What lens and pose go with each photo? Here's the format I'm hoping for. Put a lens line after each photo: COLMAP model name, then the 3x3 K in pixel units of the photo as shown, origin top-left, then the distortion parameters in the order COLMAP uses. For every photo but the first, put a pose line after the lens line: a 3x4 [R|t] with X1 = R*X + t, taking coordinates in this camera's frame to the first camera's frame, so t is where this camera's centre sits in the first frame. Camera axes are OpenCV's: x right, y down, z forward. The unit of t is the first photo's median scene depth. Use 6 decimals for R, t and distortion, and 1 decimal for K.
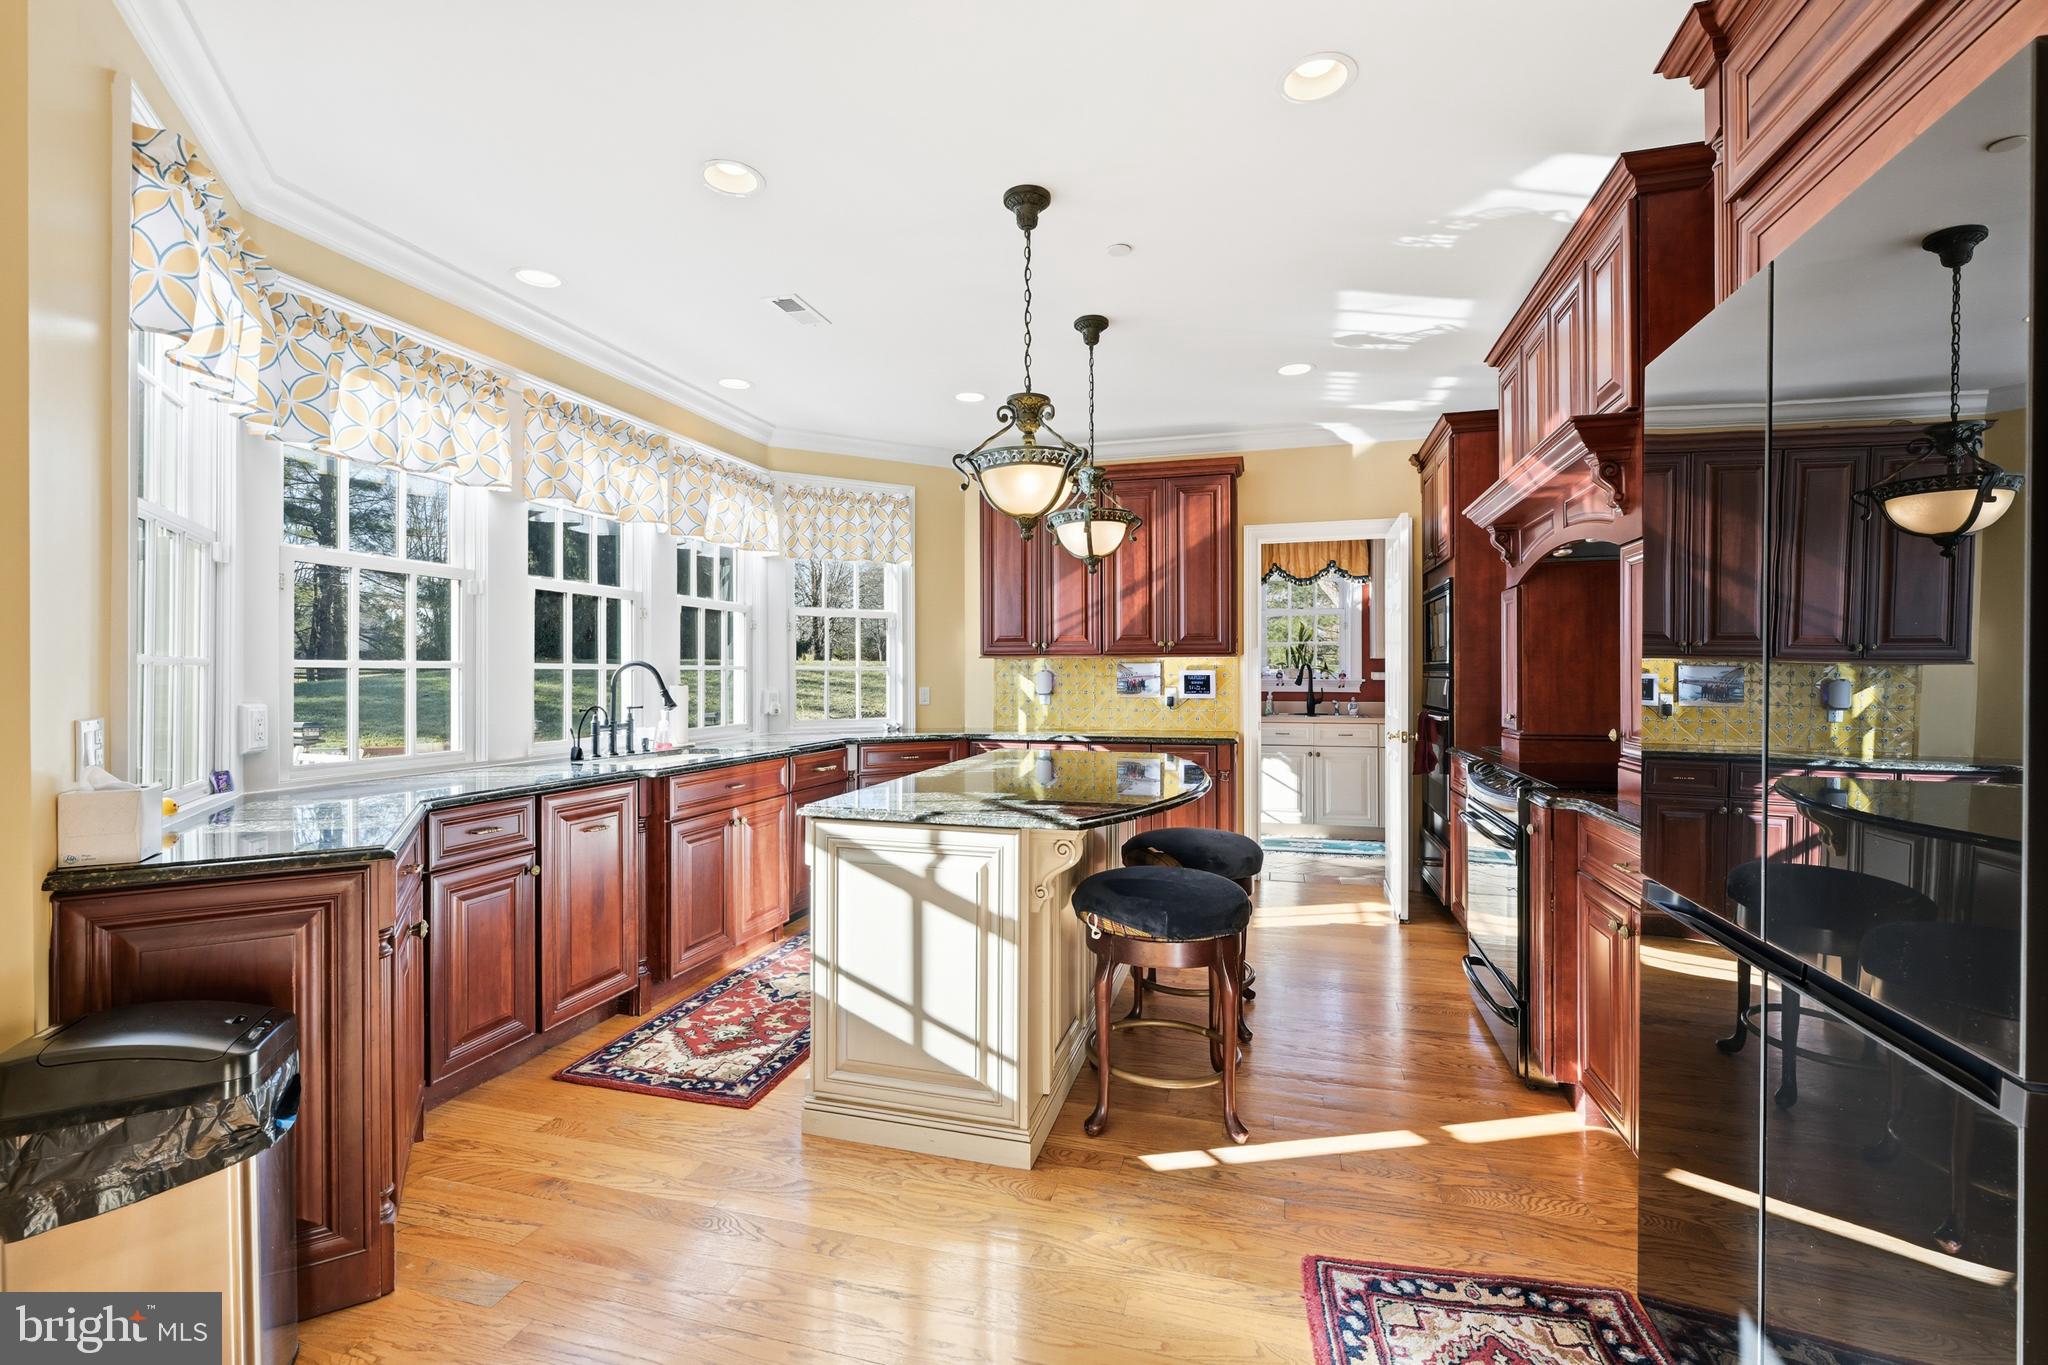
lens RADIAL K [[870.6, 0, 1038.4], [0, 870.6, 670.6], [0, 0, 1]] dist [-0.000011, 0.000259]
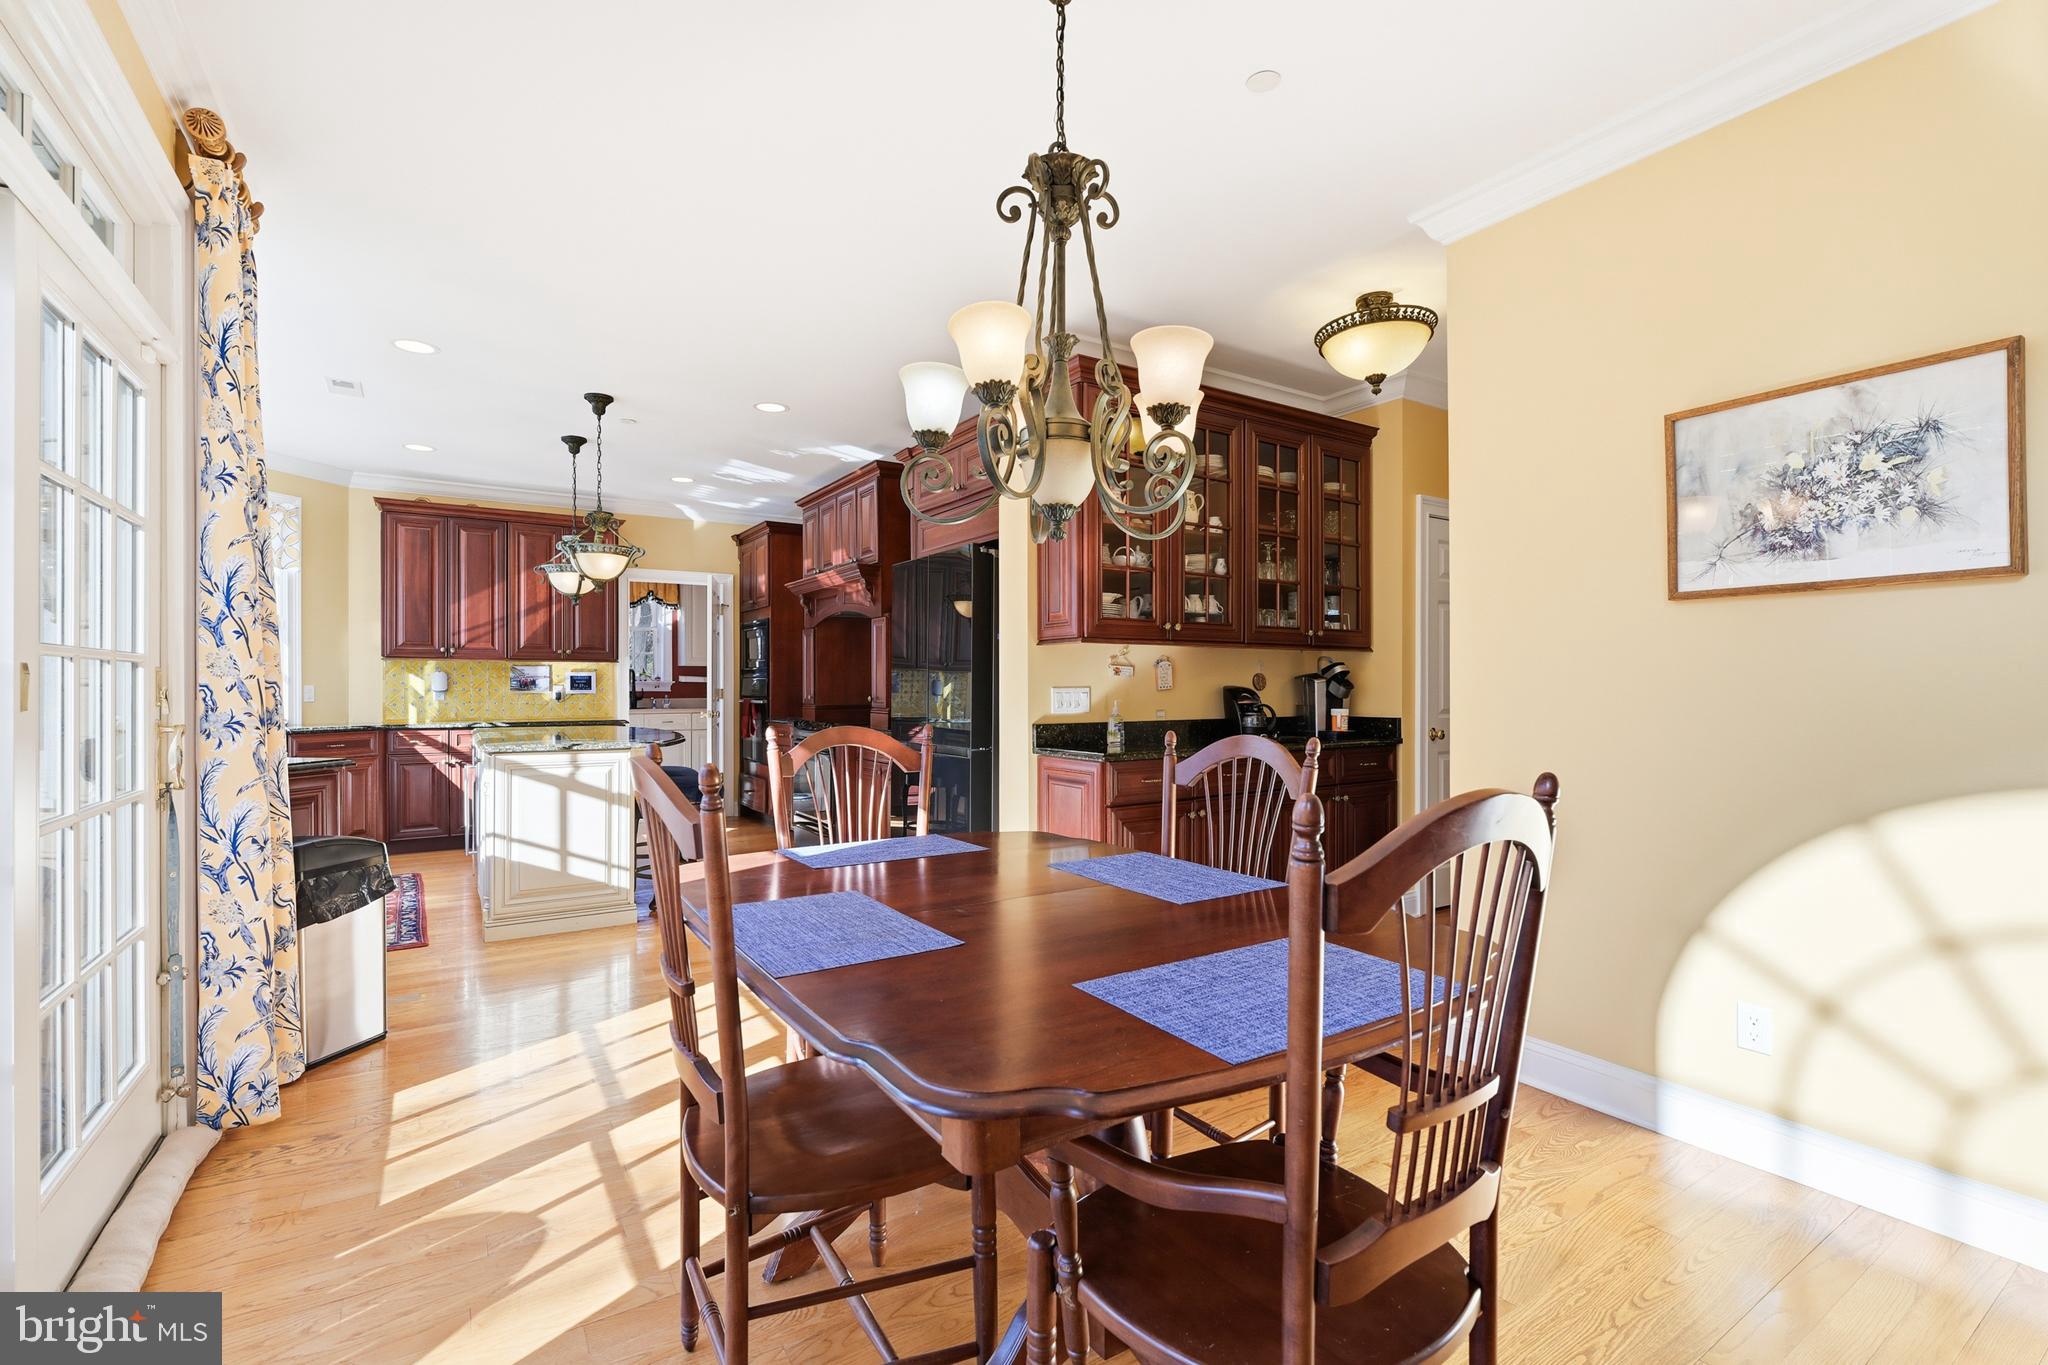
lens RADIAL K [[931.8, 0, 1022.1], [0, 931.8, 684.1], [0, 0, 1]] dist [0.006387, 0.000407]
pose [[0.668623, 0.002483, 0.743597, -0.514661], [-0.003823, 0.999993, 0.000099, 0.018029], [-0.743592, -0.002909, 0.668628, -0.543542]]
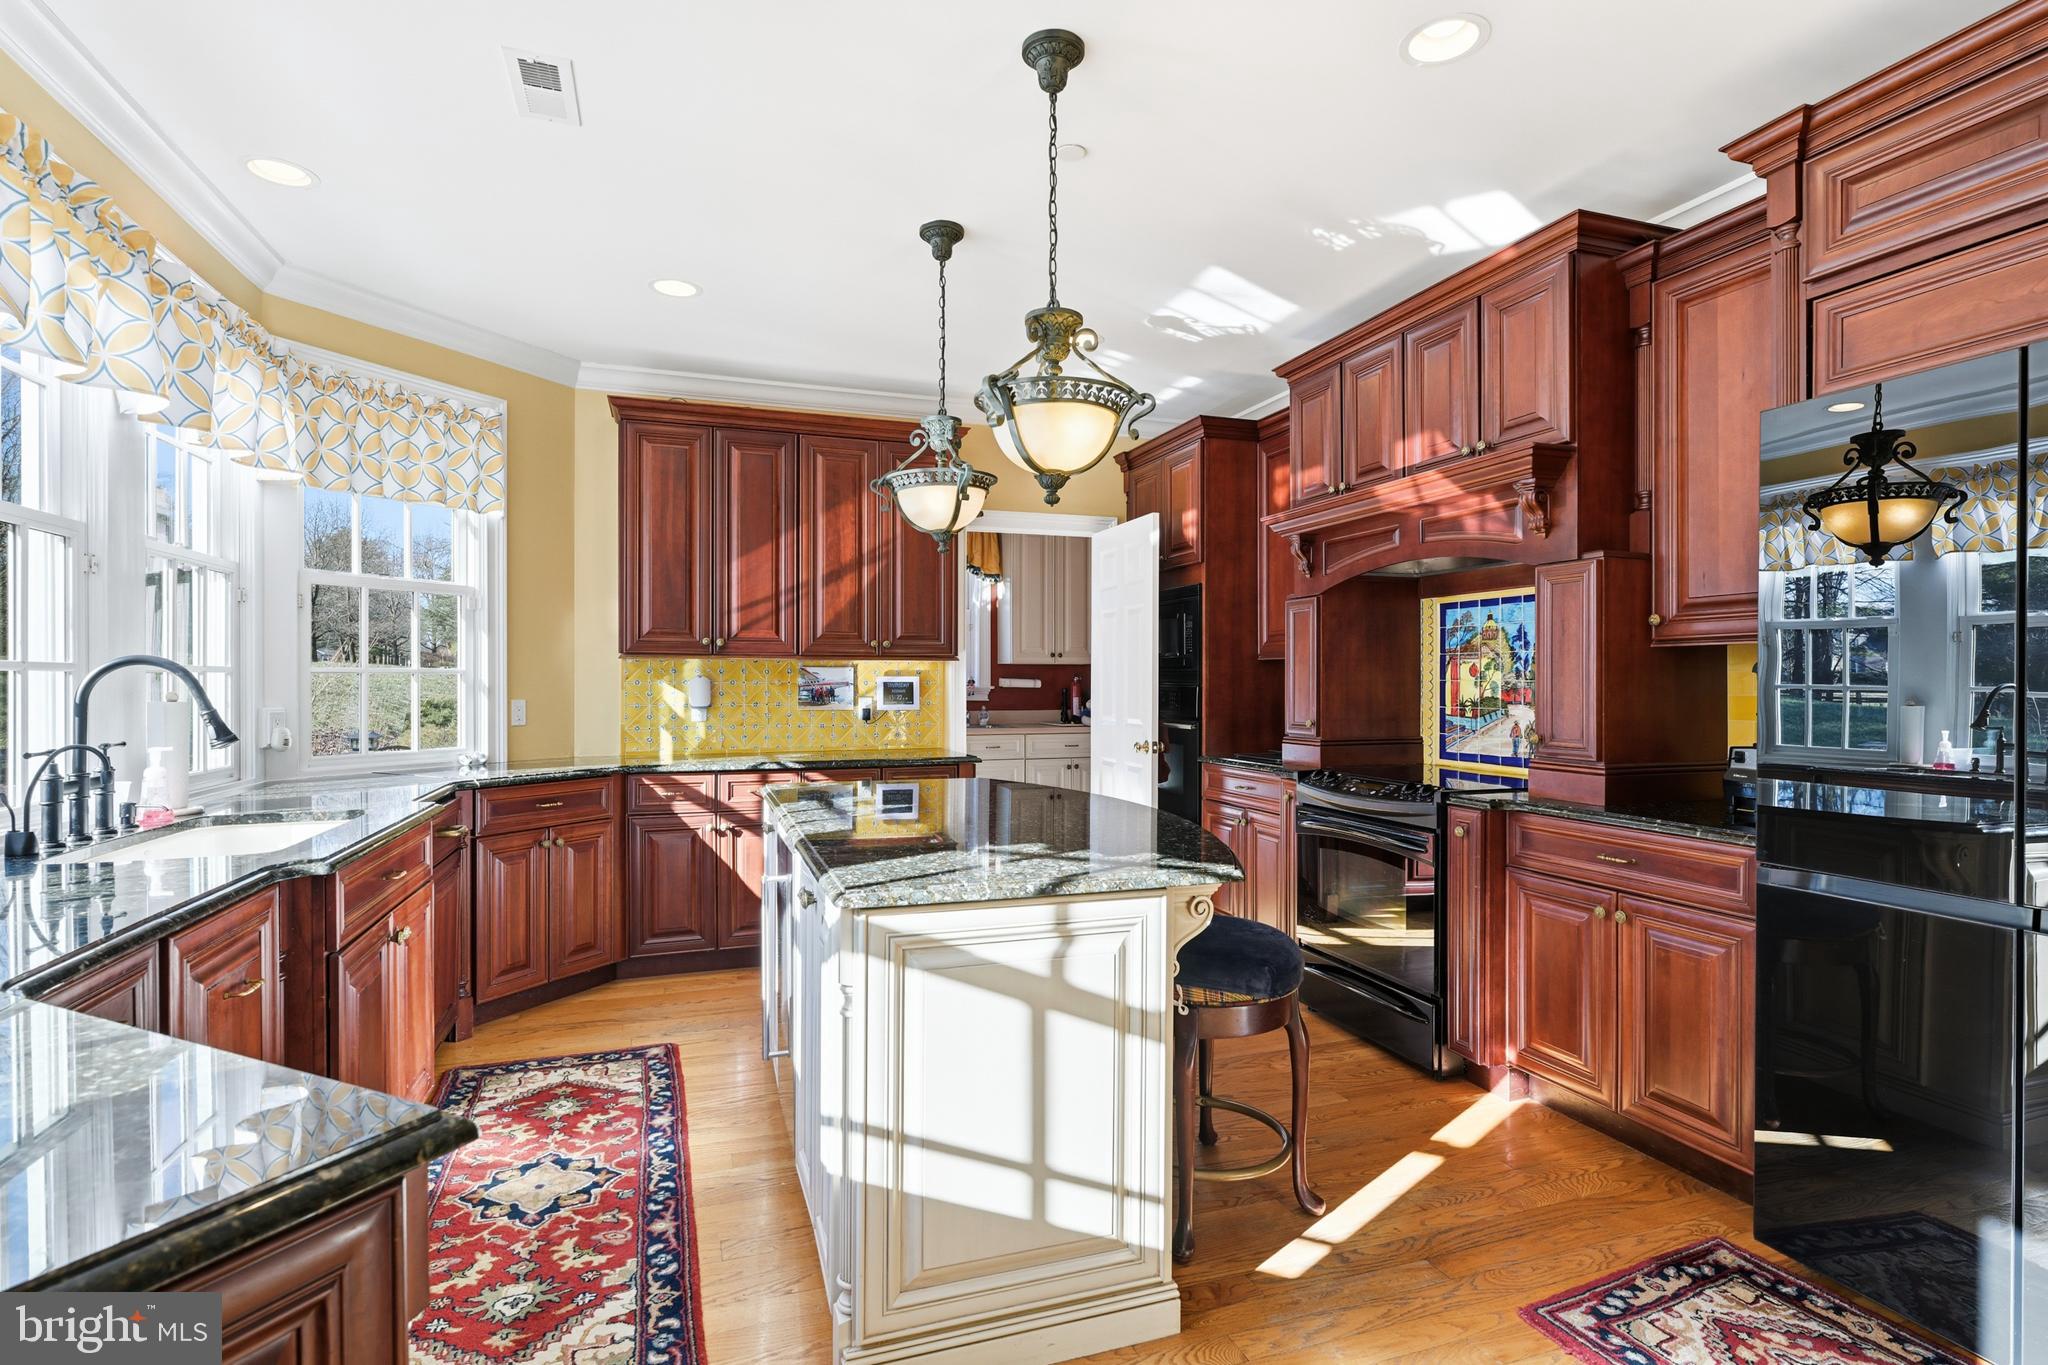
lens RADIAL K [[990.1, 0, 1008.1], [0, 990.1, 681.2], [0, 0, 1]] dist [-0.003158, -0.000518]
pose [[0.824827, 0.000865, 0.565385, -0.323640], [-0.004207, 0.999981, 0.004607, -0.000530], [-0.565370, -0.006178, 0.824814, 0.194204]]
